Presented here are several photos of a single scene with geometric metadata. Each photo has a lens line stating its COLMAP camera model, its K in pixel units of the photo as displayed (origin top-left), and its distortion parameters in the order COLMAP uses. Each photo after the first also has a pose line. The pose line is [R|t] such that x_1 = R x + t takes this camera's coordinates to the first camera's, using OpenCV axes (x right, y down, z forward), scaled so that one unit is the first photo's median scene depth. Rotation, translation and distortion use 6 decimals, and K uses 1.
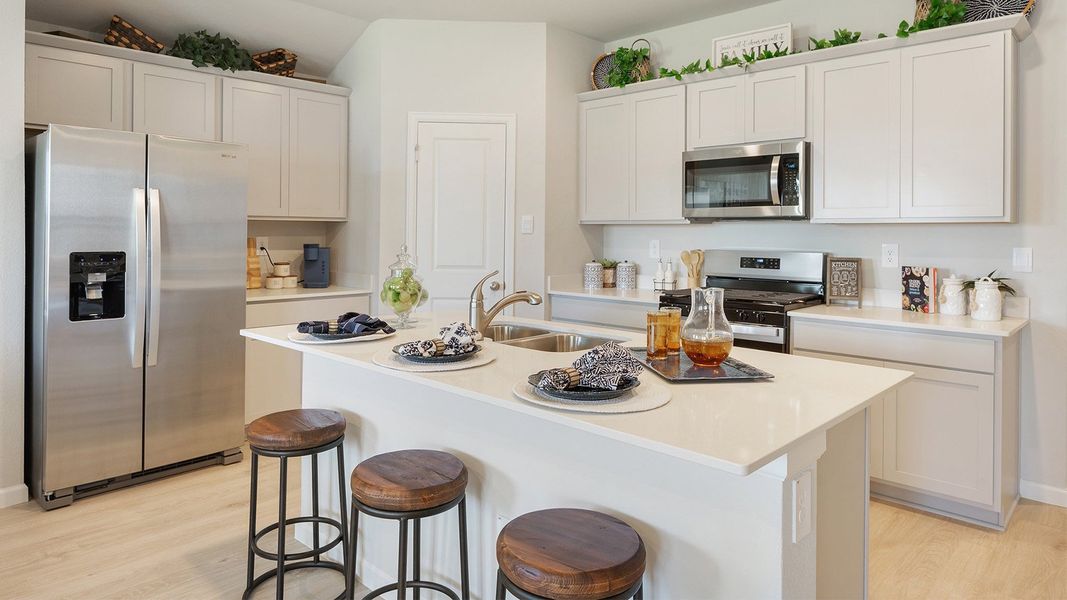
lens RADIAL K [[649.1, 0, 532.1], [0, 649.1, 229.6], [0, 0, 1]] dist [0.002496, 0.000396]
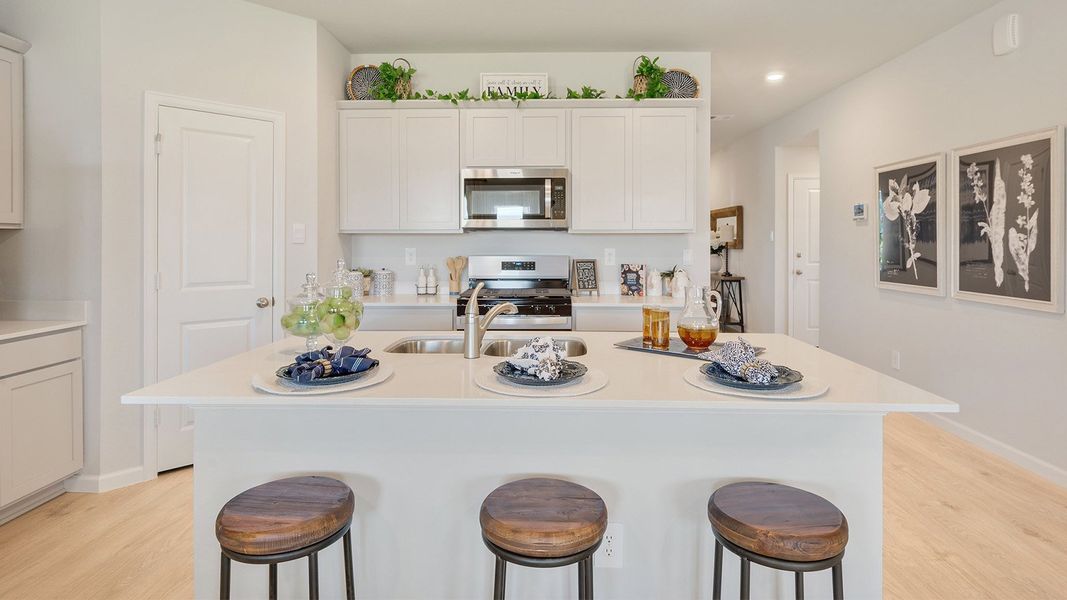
lens RADIAL K [[565.5, 0, 534.1], [0, 565.5, 242.9], [0, 0, 1]] dist [-0.000378, -0.000123]
pose [[0.743940, -0.009697, 0.668176, -0.346989], [0.002412, 0.999927, 0.011826, -0.004011], [-0.668242, -0.007186, 0.743910, 0.200938]]
